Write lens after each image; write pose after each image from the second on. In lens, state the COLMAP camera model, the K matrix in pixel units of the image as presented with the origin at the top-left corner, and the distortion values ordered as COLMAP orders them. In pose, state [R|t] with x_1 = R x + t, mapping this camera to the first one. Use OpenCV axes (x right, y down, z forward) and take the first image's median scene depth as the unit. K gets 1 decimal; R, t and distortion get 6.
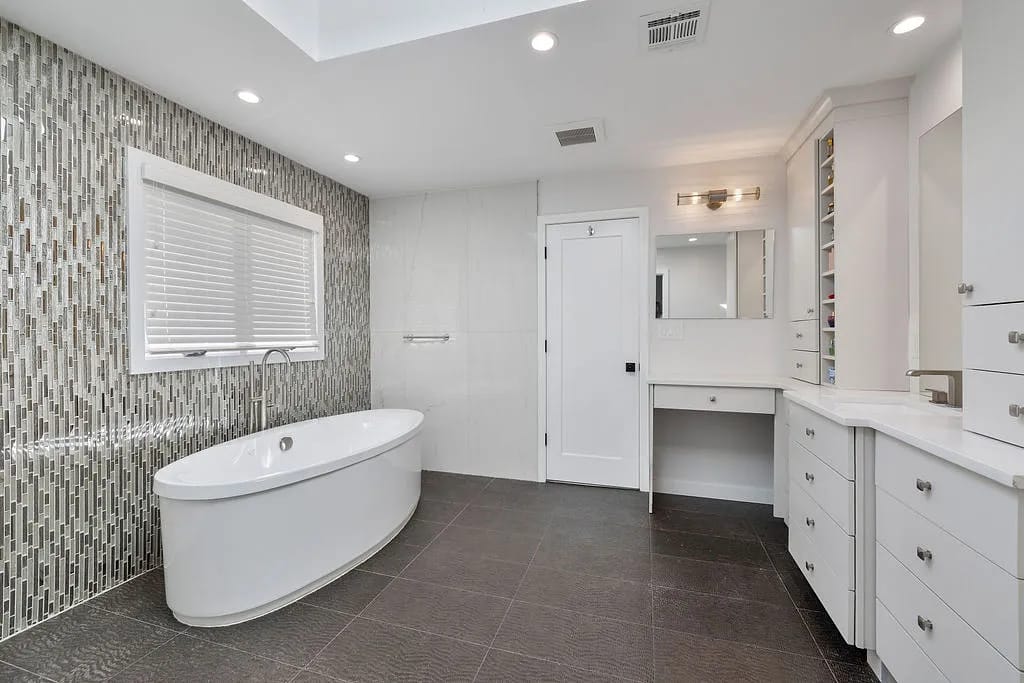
lens RADIAL K [[431.0, 0, 510.7], [0, 431.0, 335.8], [0, 0, 1]] dist [0.002299, 0.000181]
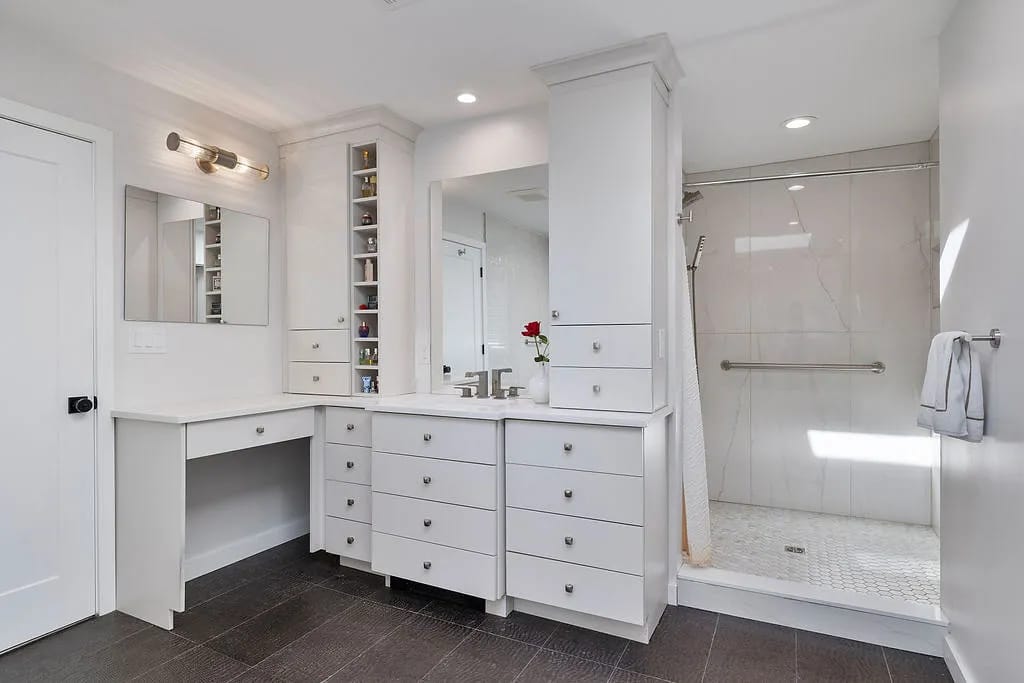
lens RADIAL K [[552.8, 0, 517.9], [0, 552.8, 342.3], [0, 0, 1]] dist [0.000477, 0.000046]
pose [[0.153020, -0.001828, 0.988221, -0.435109], [0.007339, 0.999973, 0.000714, -0.005979], [-0.988196, 0.007143, 0.153029, 0.410759]]
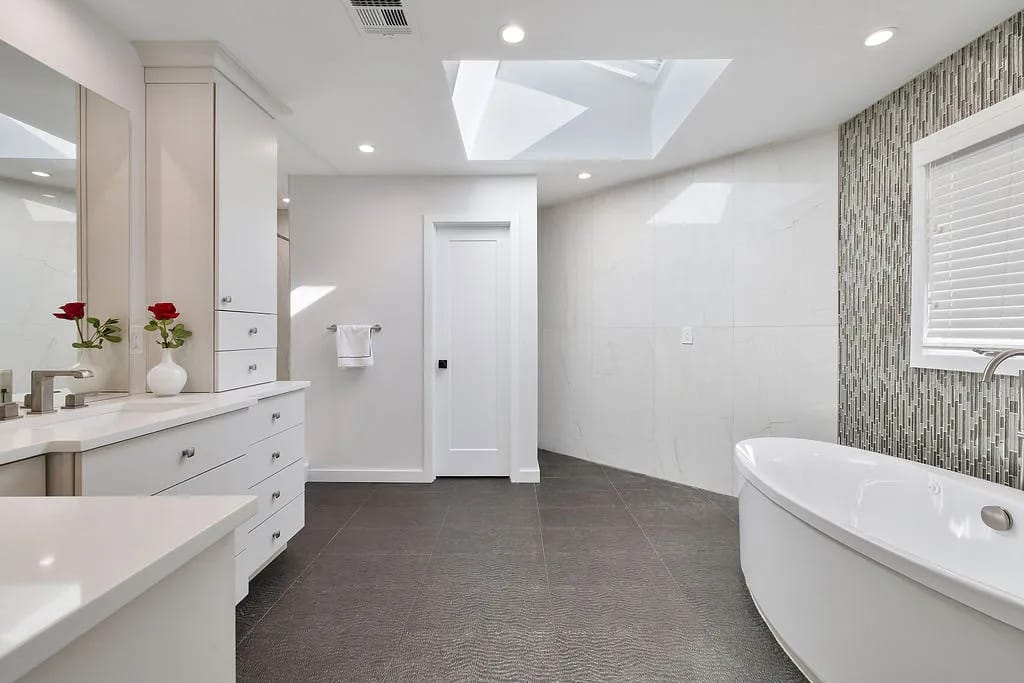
lens RADIAL K [[434.7, 0, 515.6], [0, 434.7, 333.4], [0, 0, 1]] dist [0.000517, 0.000129]
pose [[-0.952962, 0.002676, -0.303078, 0.265459], [0.000818, 0.999980, 0.006254, 0.002435], [0.303088, 0.005712, -0.952945, 1.386165]]
